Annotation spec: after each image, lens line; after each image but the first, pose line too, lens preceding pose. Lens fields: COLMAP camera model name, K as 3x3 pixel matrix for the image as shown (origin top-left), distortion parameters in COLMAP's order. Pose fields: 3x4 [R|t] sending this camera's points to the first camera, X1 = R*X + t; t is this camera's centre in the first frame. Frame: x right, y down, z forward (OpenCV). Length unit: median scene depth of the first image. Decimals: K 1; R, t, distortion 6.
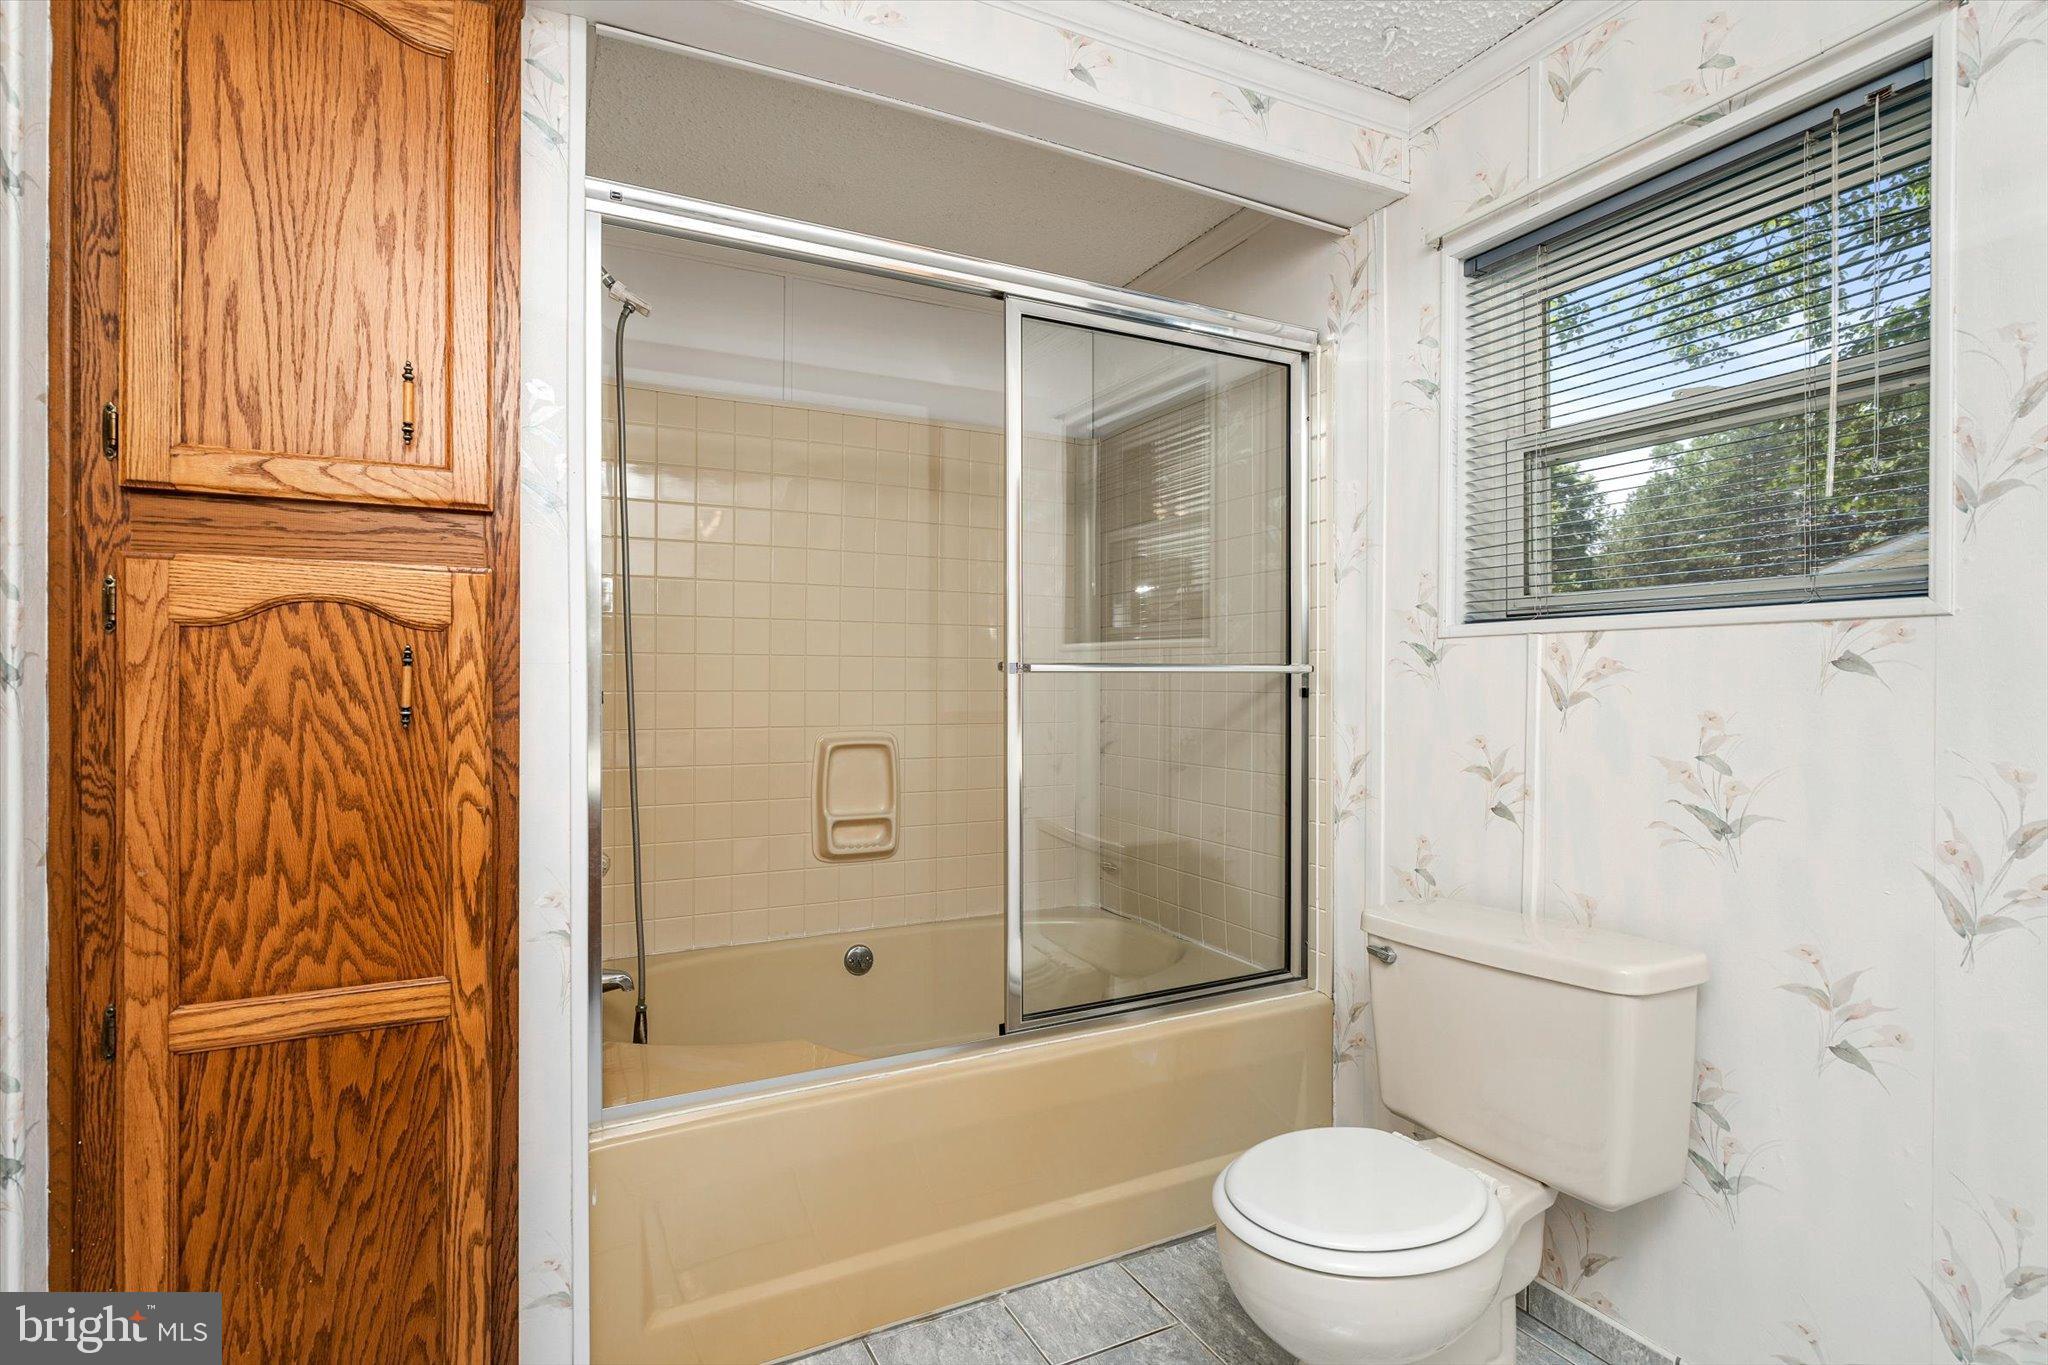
lens RADIAL K [[989.2, 0, 1024.1], [0, 989.2, 682.0], [0, 0, 1]] dist [0.004008, 0.000228]
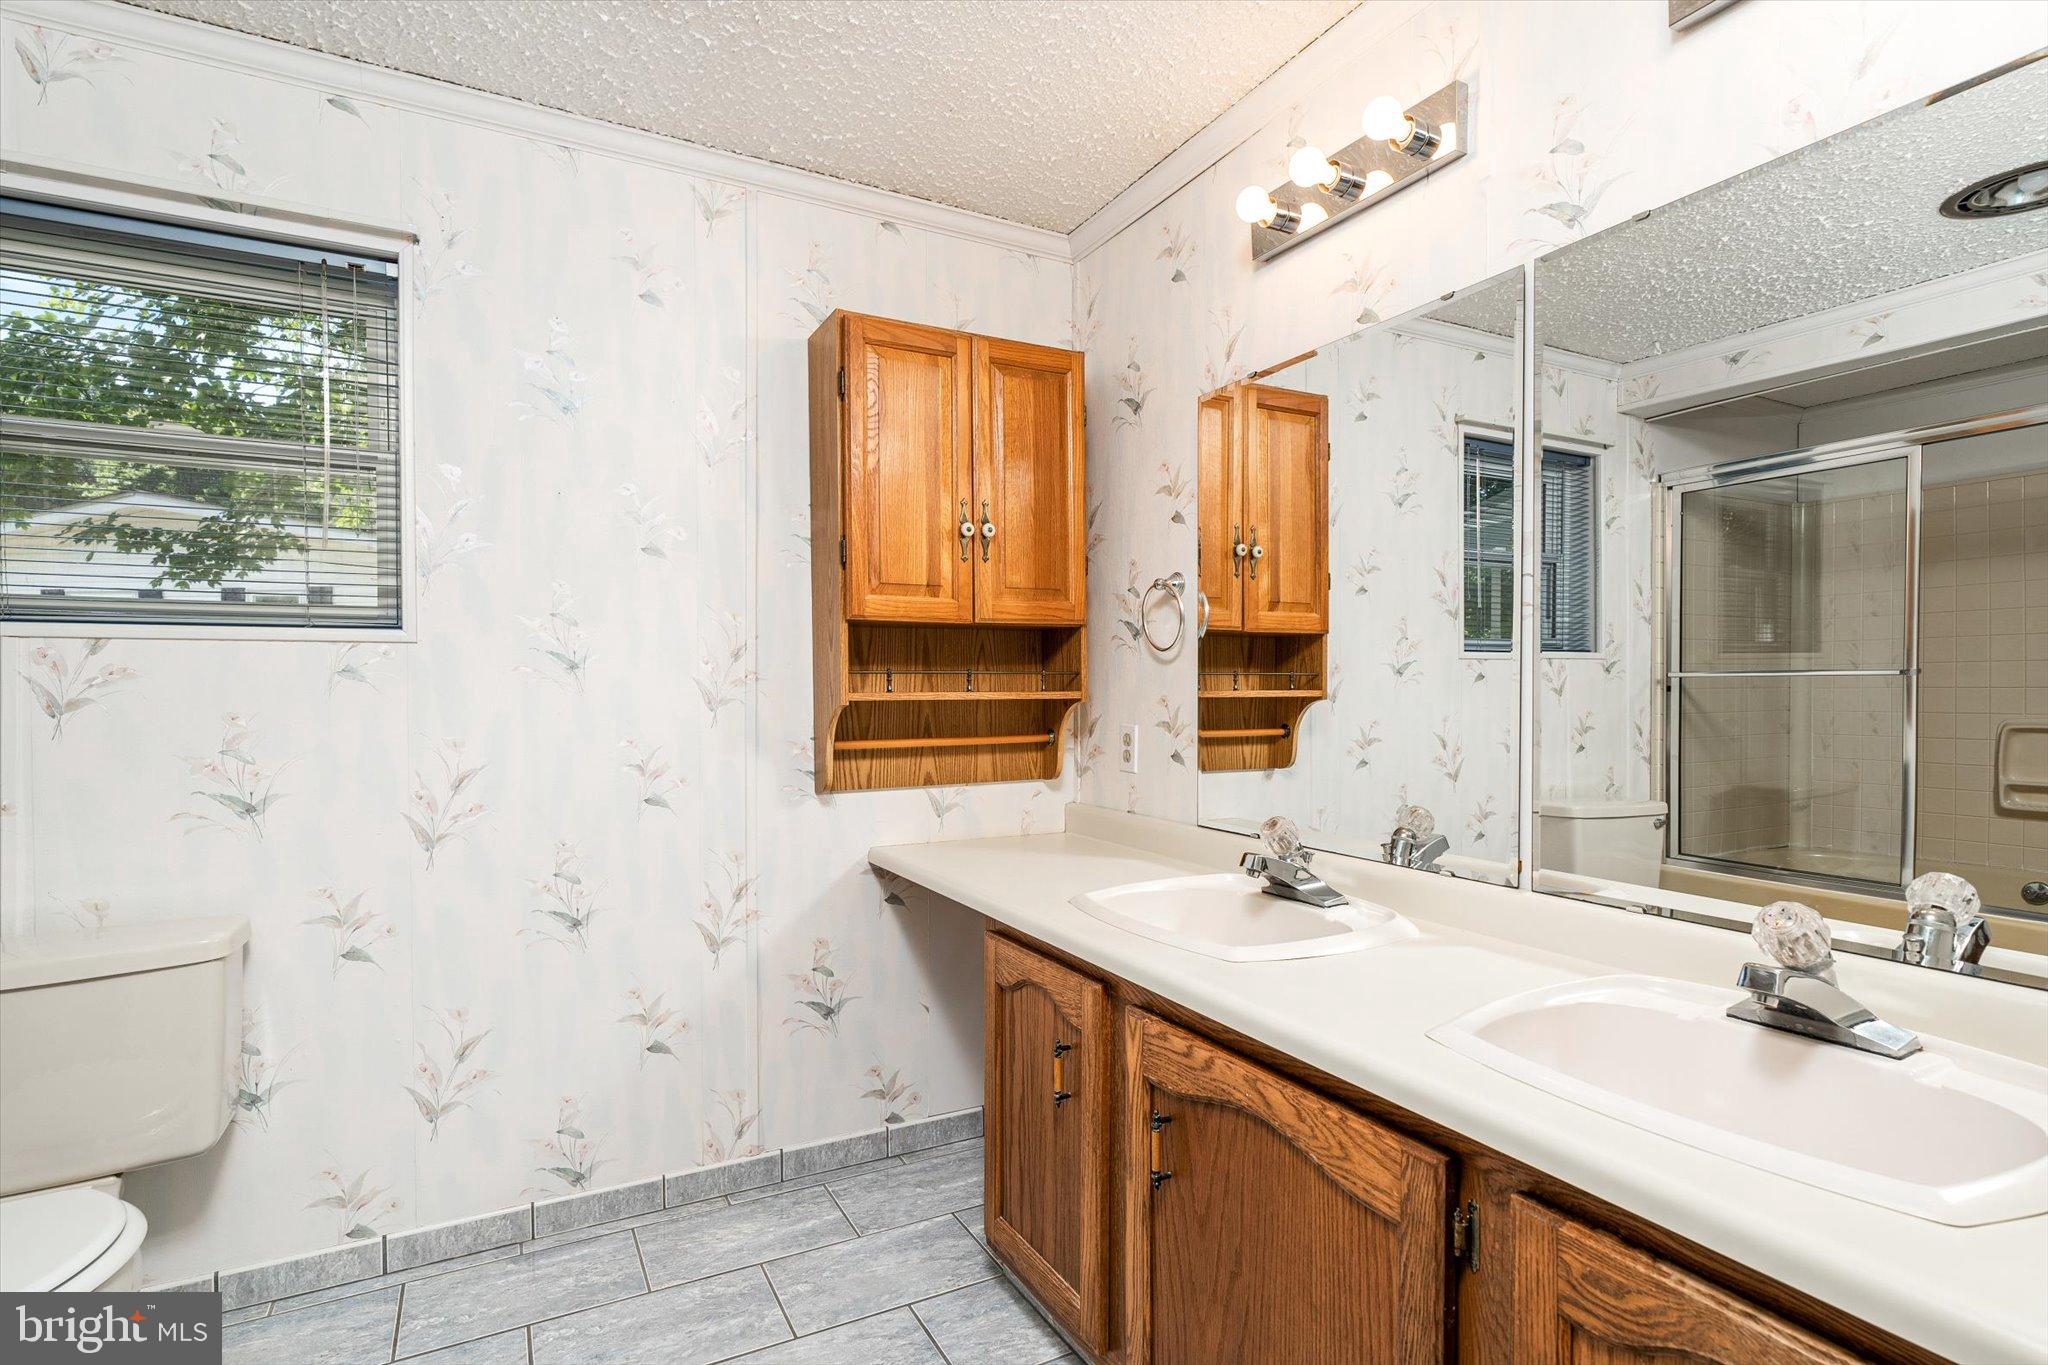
lens RADIAL K [[989.2, 0, 1022.3], [0, 989.2, 686.7], [0, 0, 1]] dist [0.004008, 0.000228]
pose [[-0.012375, -0.005993, 0.999905, -0.518534], [0.007999, 0.999949, 0.006093, -0.000386], [-0.999891, 0.008074, -0.012326, 0.077475]]
